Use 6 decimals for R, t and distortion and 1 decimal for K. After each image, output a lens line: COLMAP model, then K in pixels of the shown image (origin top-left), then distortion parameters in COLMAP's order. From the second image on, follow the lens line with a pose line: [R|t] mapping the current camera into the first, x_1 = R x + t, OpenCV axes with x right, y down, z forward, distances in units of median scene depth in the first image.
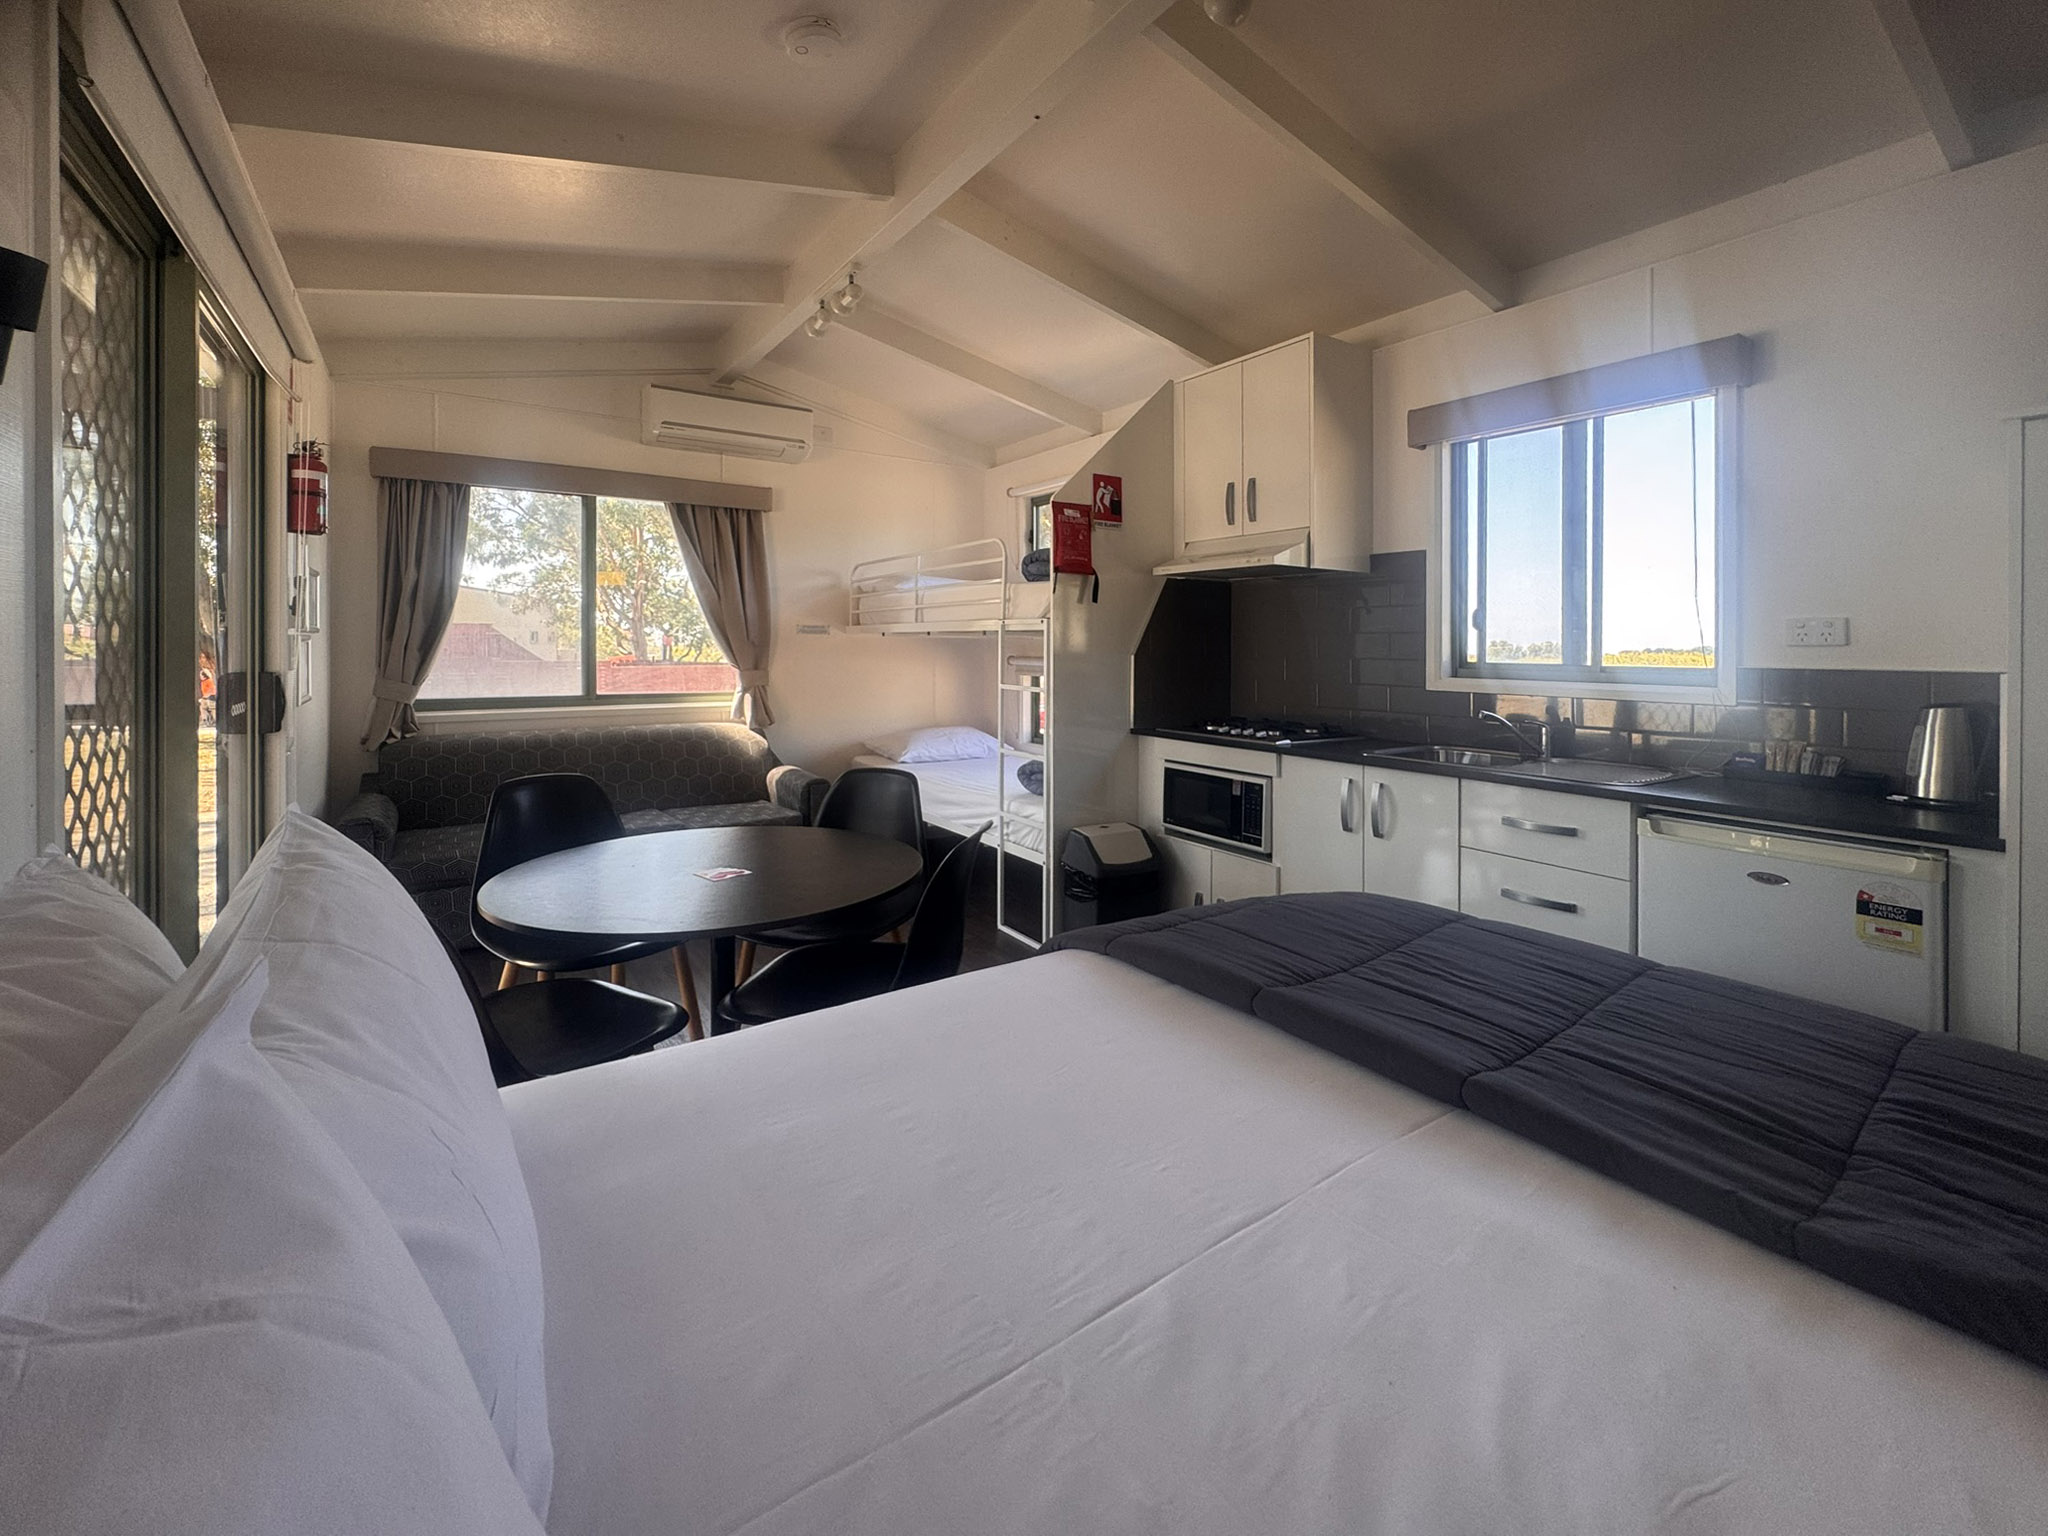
lens RADIAL K [[845.1, 0, 1036.0], [0, 845.1, 762.7], [0, 0, 1]] dist [-0.001677, -0.000209]
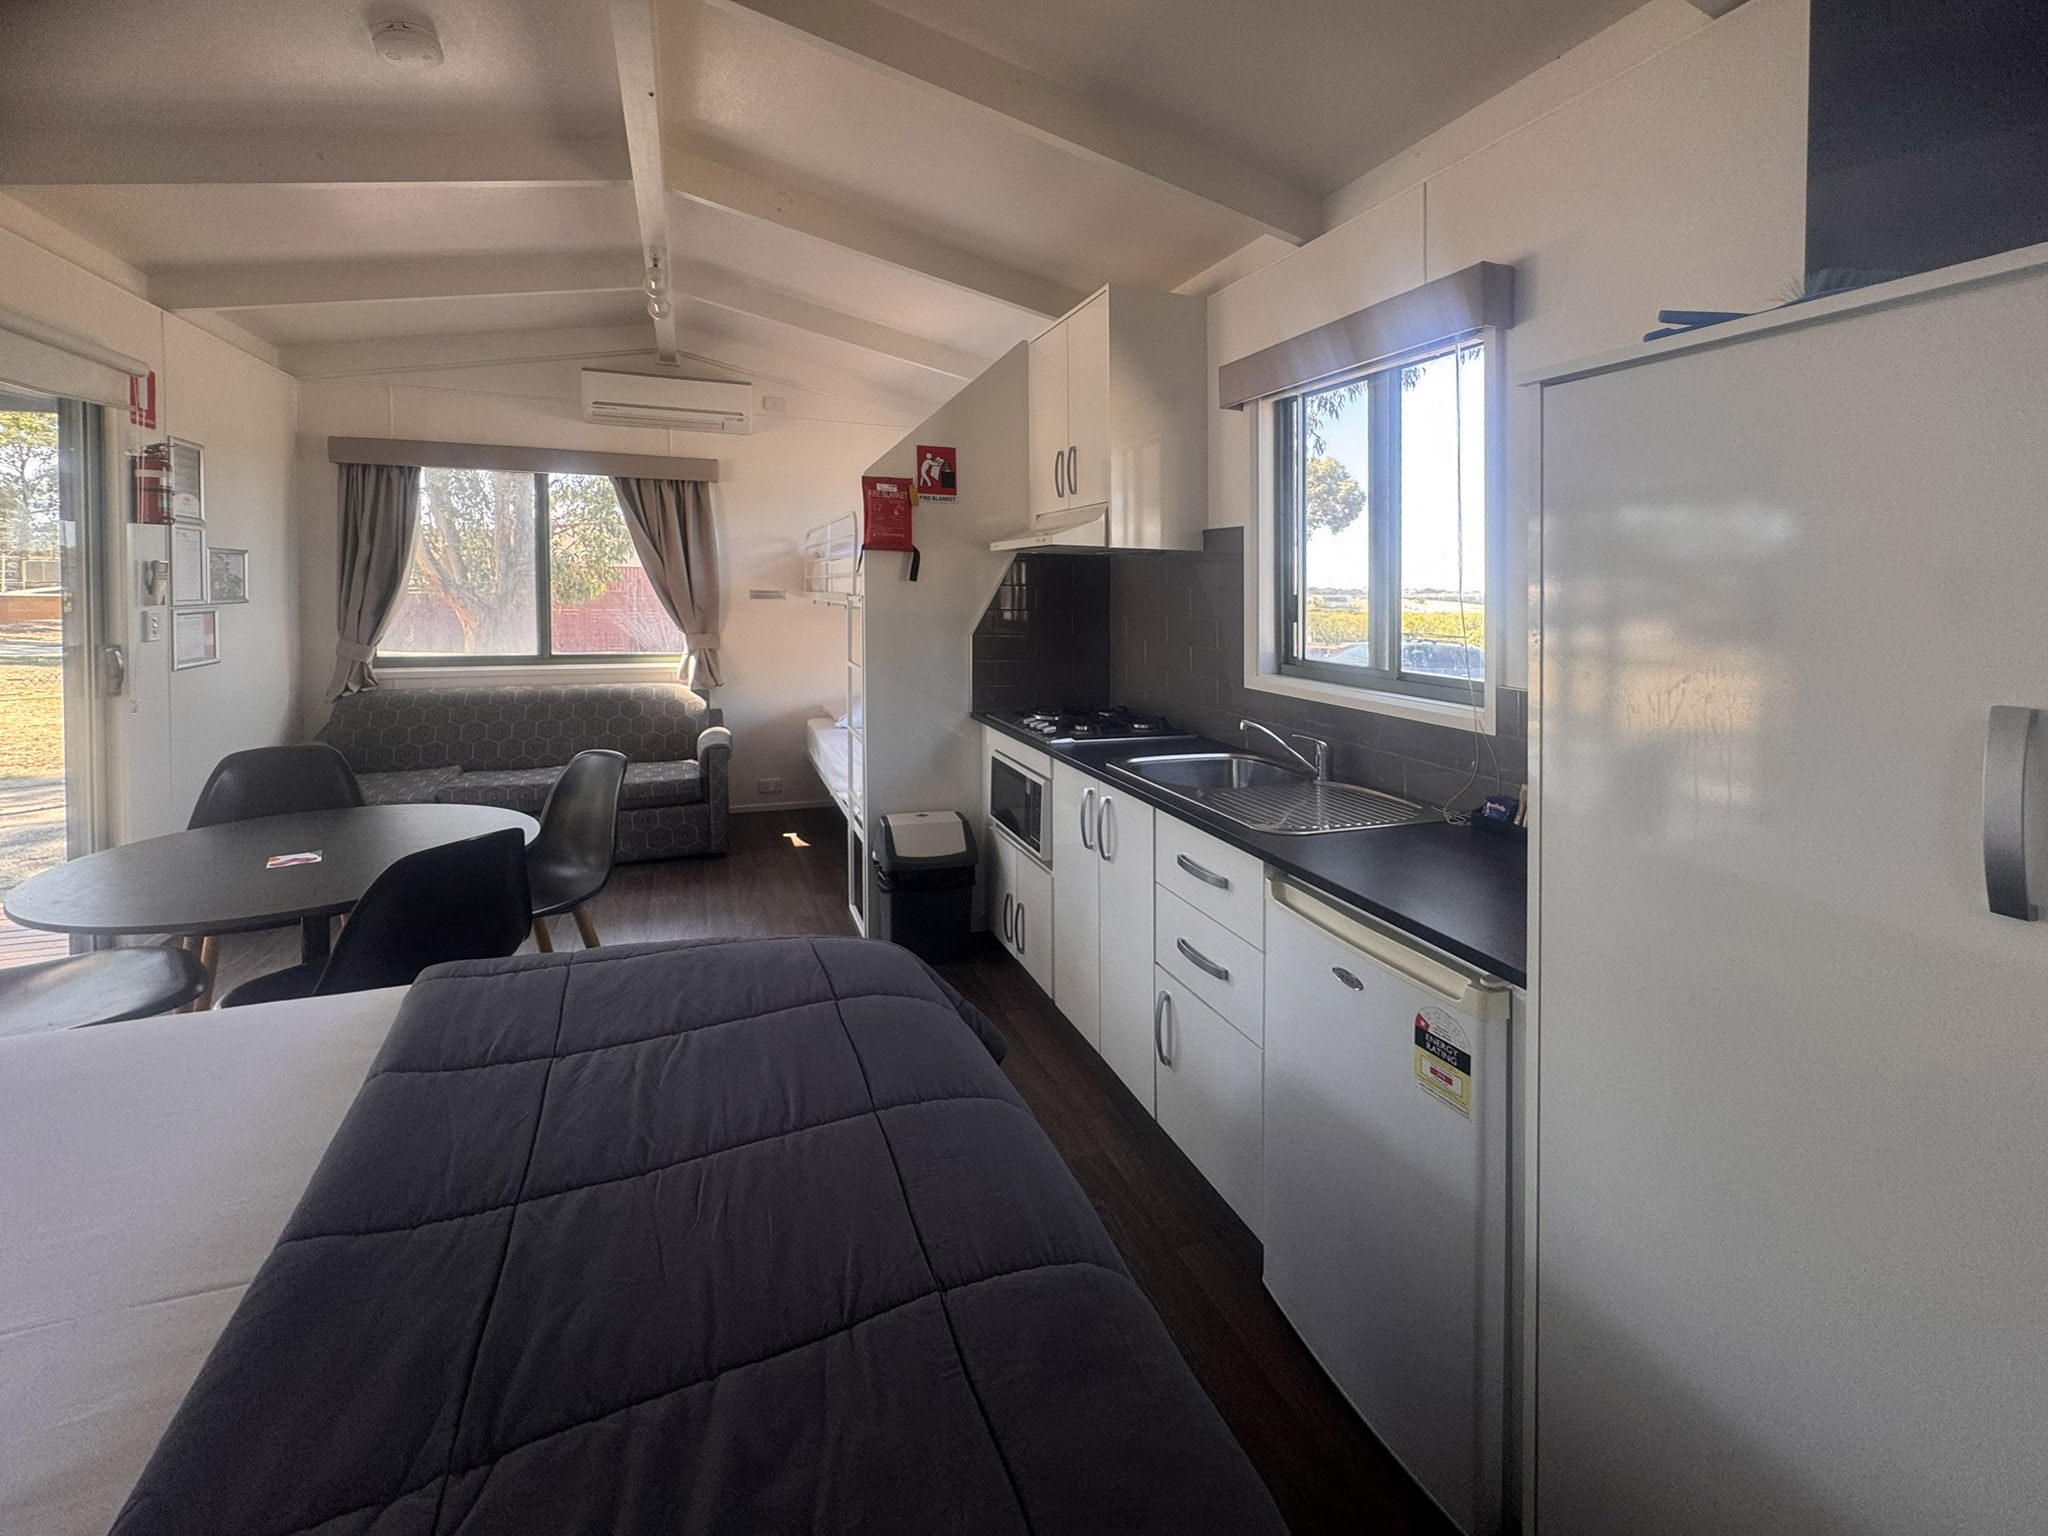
lens RADIAL K [[839.2, 0, 1024.0], [0, 839.2, 711.6], [0, 0, 1]] dist [-0.000695, -0.000078]
pose [[0.975041, 0.043476, -0.217725, 0.398046], [-0.042618, 0.999054, 0.008638, -0.054332], [0.217895, 0.000857, 0.975972, 0.100615]]
